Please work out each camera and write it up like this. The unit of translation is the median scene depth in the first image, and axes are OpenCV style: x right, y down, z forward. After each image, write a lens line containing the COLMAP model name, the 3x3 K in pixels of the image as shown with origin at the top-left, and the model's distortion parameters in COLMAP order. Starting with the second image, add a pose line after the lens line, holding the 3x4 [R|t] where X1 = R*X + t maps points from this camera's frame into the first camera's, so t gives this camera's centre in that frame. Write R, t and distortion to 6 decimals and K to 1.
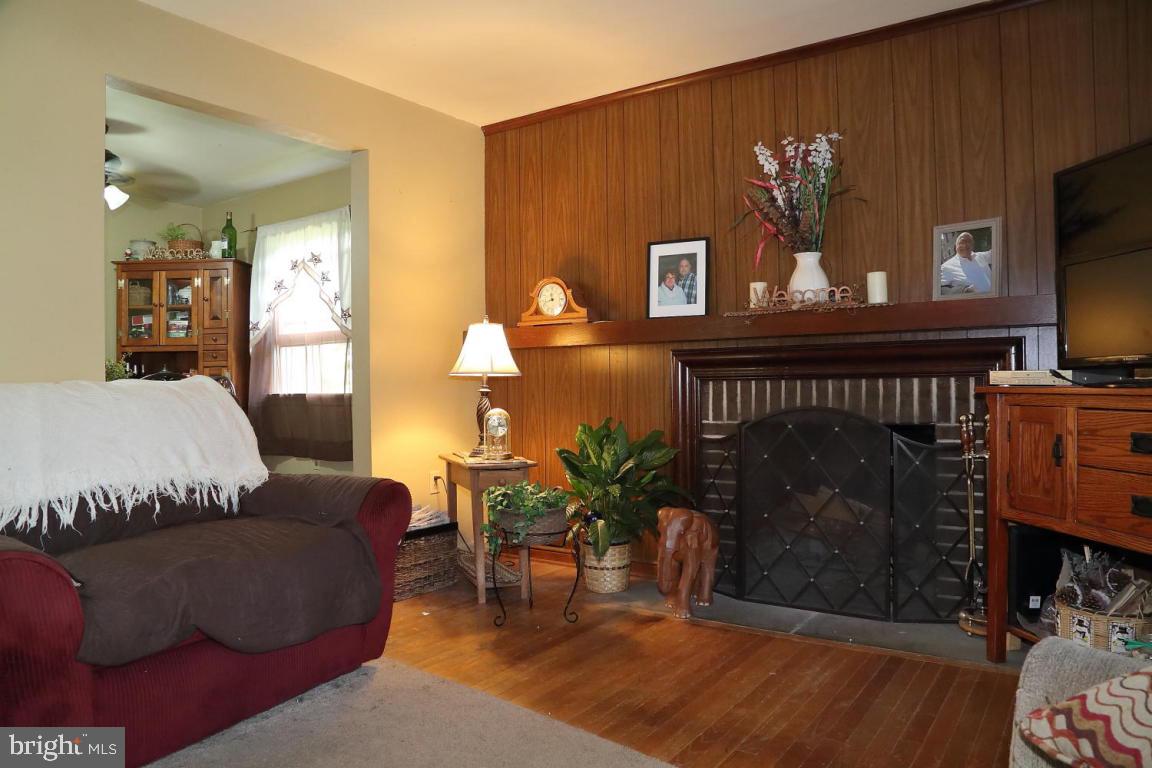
lens RADIAL K [[794.3, 0, 576.0], [0, 794.3, 384.0], [0, 0, 1]] dist [-0.112235, 0.060155]
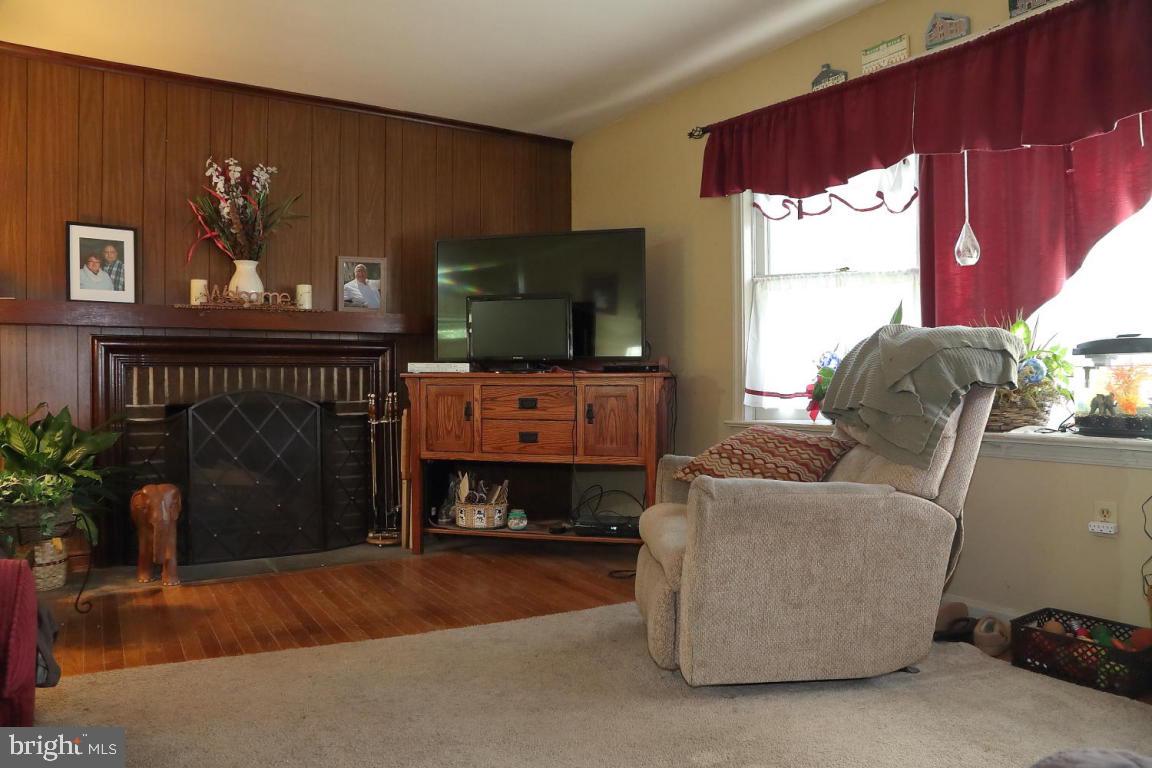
lens RADIAL K [[794.3, 0, 576.0], [0, 794.3, 384.0], [0, 0, 1]] dist [-0.112235, 0.060155]
pose [[0.382950, 0.005678, 0.923752, -0.611207], [-0.004700, 0.999980, -0.004198, 0.023189], [-0.923757, -0.002734, 0.382969, 0.085094]]
